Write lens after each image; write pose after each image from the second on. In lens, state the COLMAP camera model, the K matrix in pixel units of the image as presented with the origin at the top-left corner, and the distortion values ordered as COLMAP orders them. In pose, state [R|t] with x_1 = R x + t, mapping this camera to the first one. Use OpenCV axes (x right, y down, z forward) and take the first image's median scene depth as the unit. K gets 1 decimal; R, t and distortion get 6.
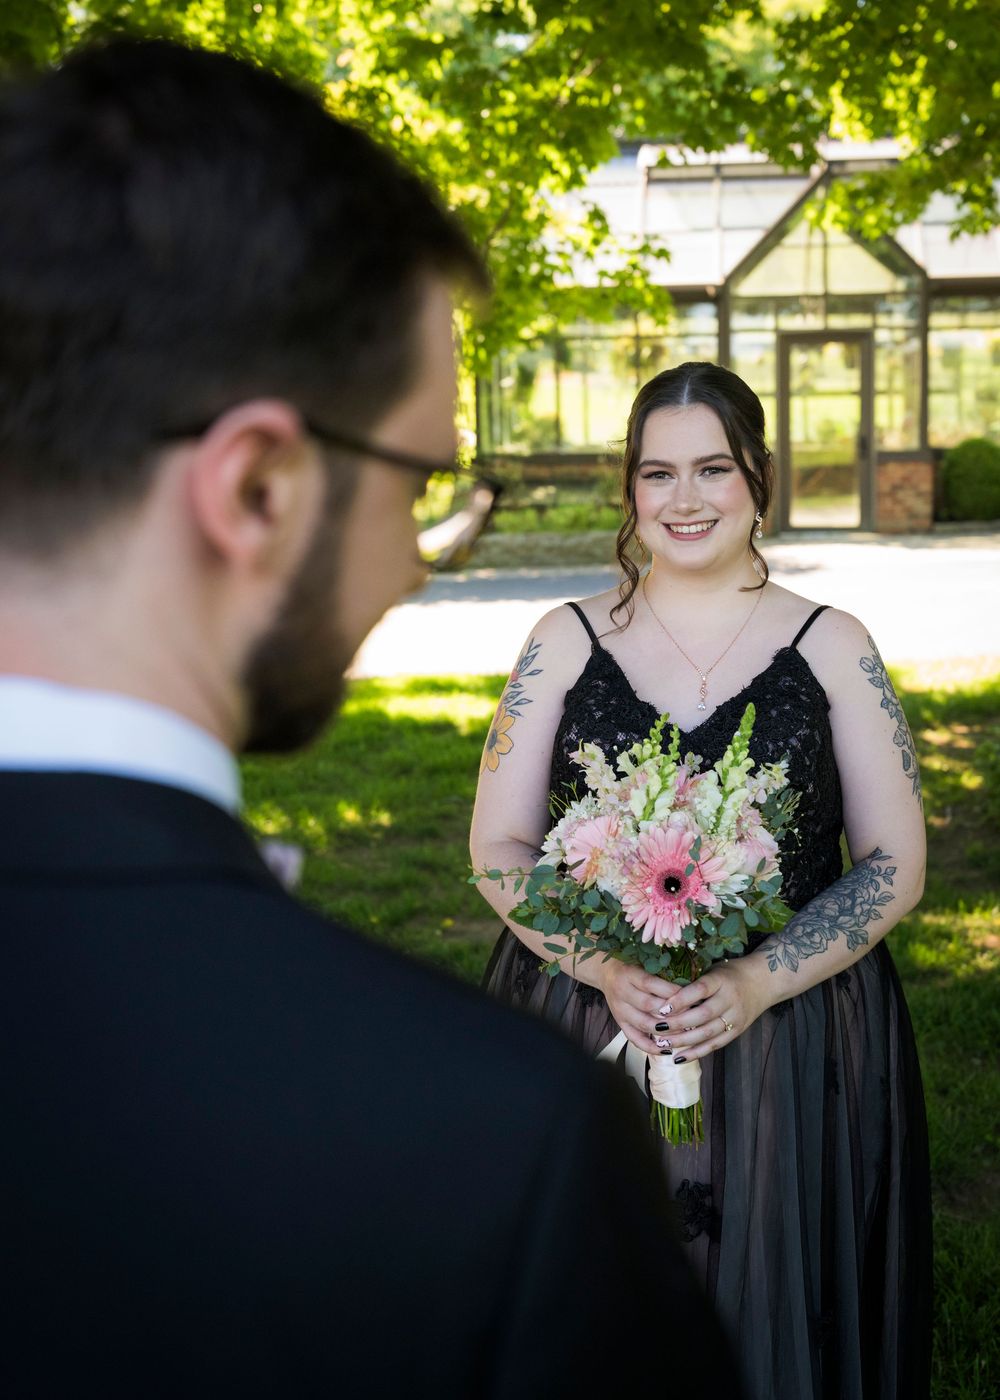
lens RADIAL K [[1861.2, 0, 585.6], [0, 1861.2, 603.1], [0, 0, 1]] dist [-0.016322, -0.025336]
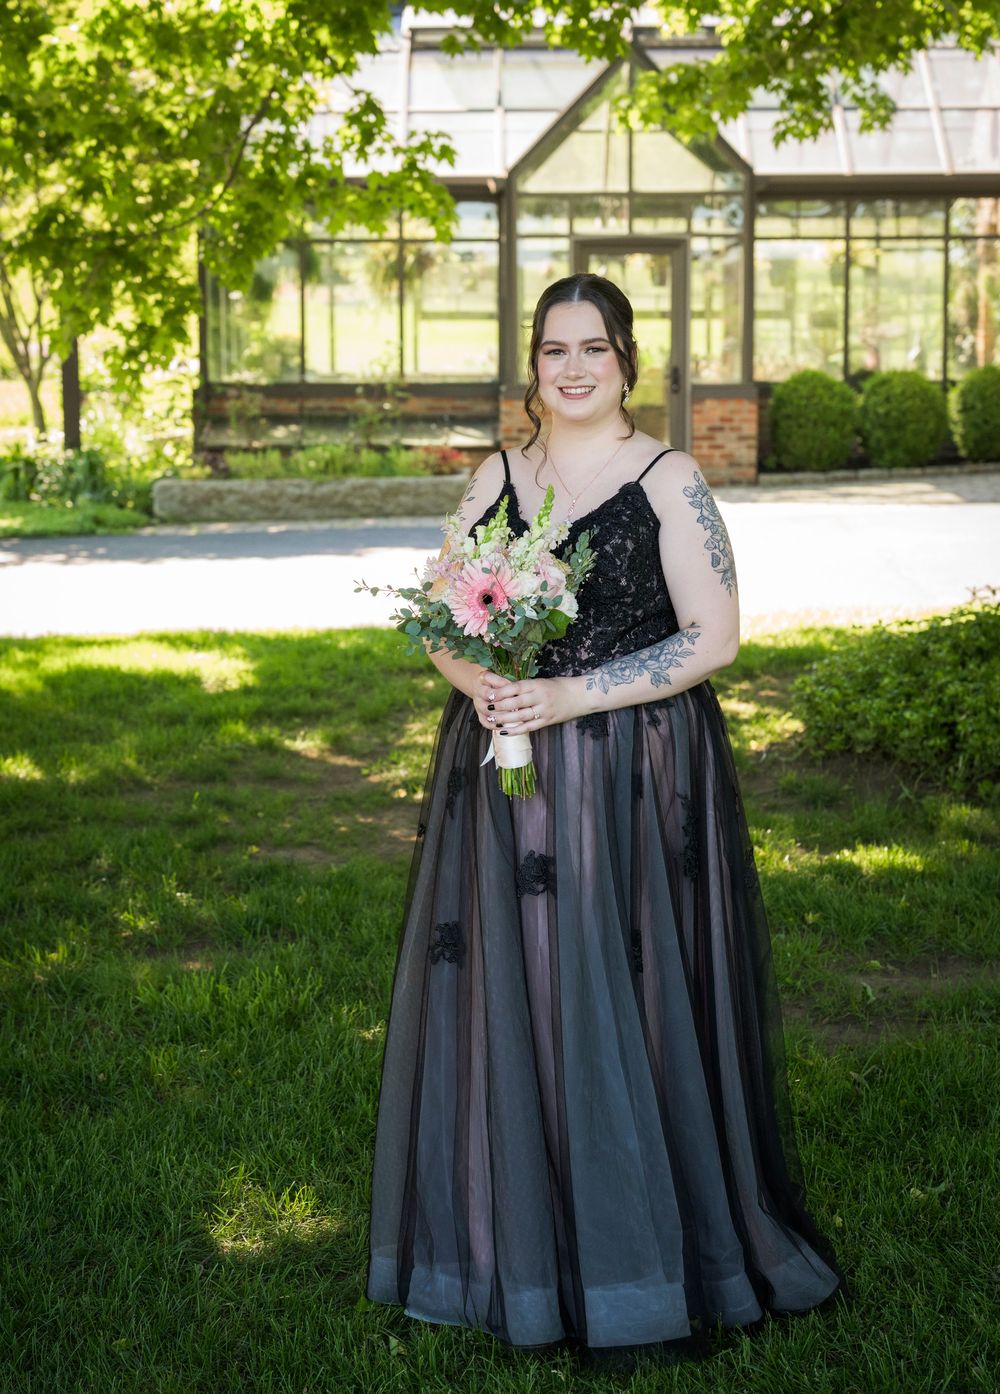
lens RADIAL K [[3116.2, 0, 500.0], [0, 3116.2, 697.0], [0, 0, 1]] dist [0.041686, -0.910932]
pose [[0.995556, 0.003697, 0.094100, -0.059180], [-0.004590, 0.999946, 0.009273, 0.045317], [-0.094061, -0.009663, 0.995520, -0.379737]]
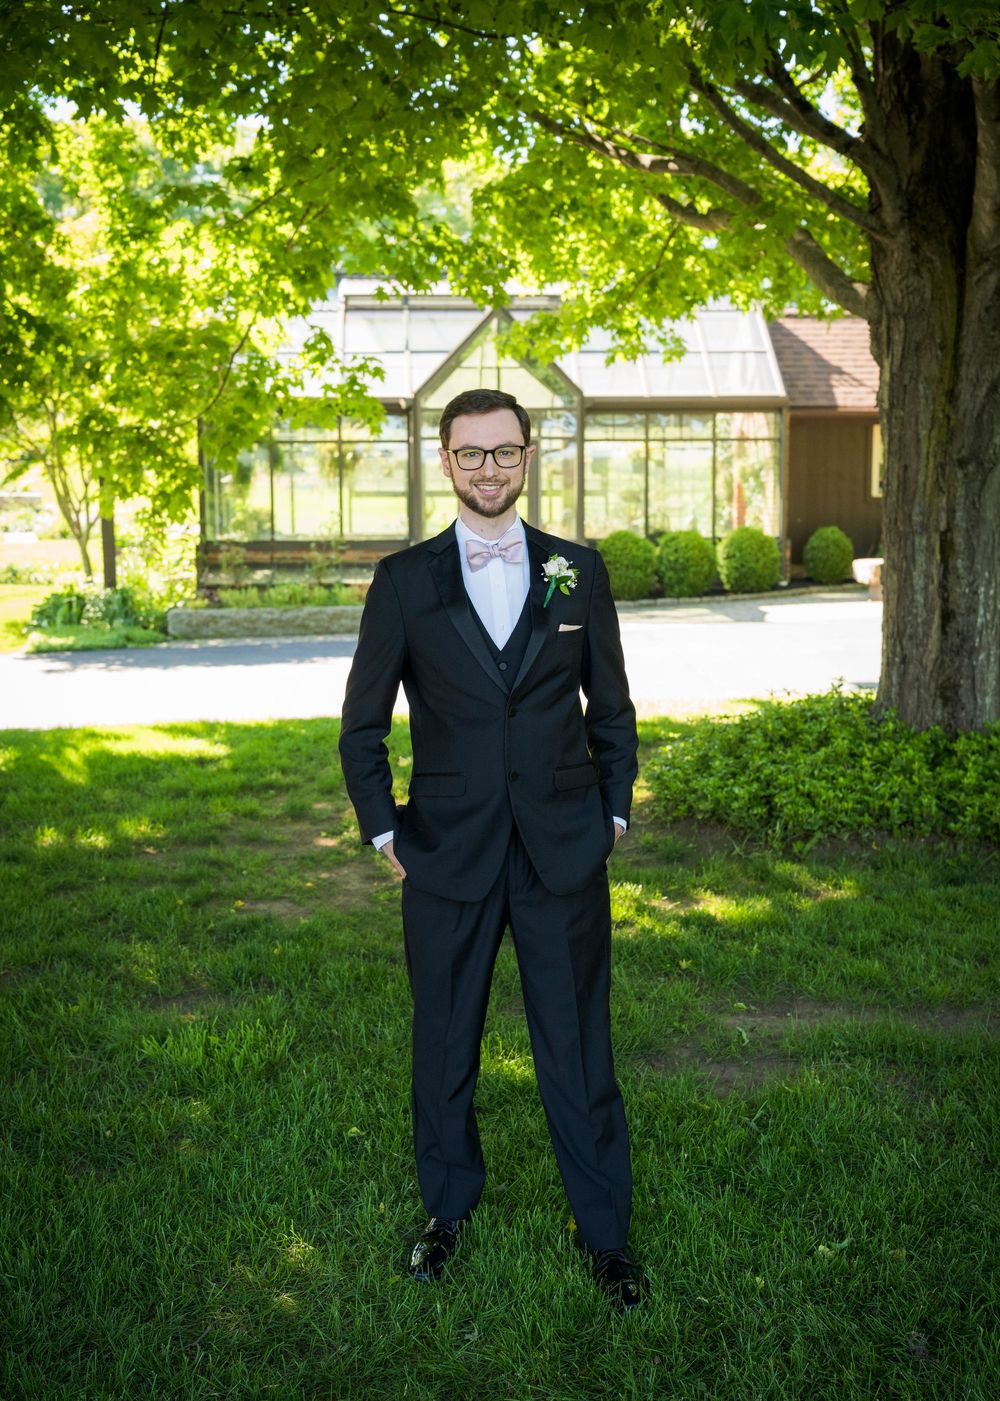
lens RADIAL K [[1728.4, 0, 501.2], [0, 1728.4, 745.0], [0, 0, 1]] dist [0.008269, -0.033891]
pose [[0.986894, -0.009156, 0.161109, -0.051535], [0.004875, 0.999625, 0.026947, 0.020350], [-0.161296, -0.025809, 0.986569, -0.105587]]
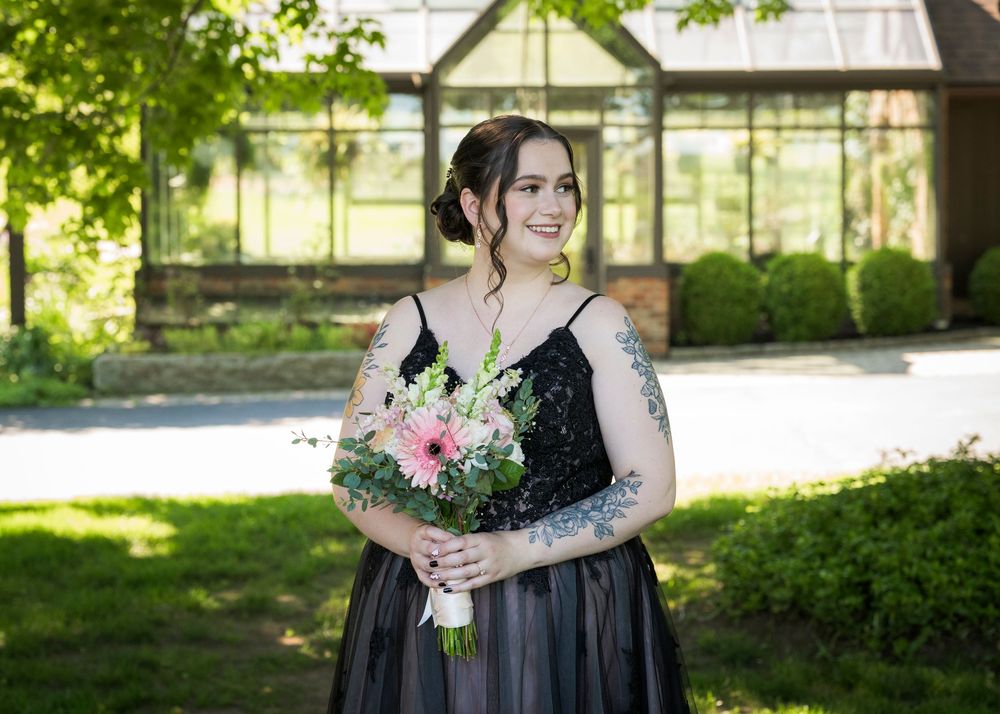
lens RADIAL K [[2738.3, 0, 500.0], [0, 2738.3, 357.0], [0, 0, 1]] dist [-0.021566, 0.661202]
pose [[0.992912, 0.009421, 0.118475, -0.046205], [-0.001381, 0.997700, -0.067768, 0.049675], [-0.118841, 0.067124, 0.990642, -0.274664]]
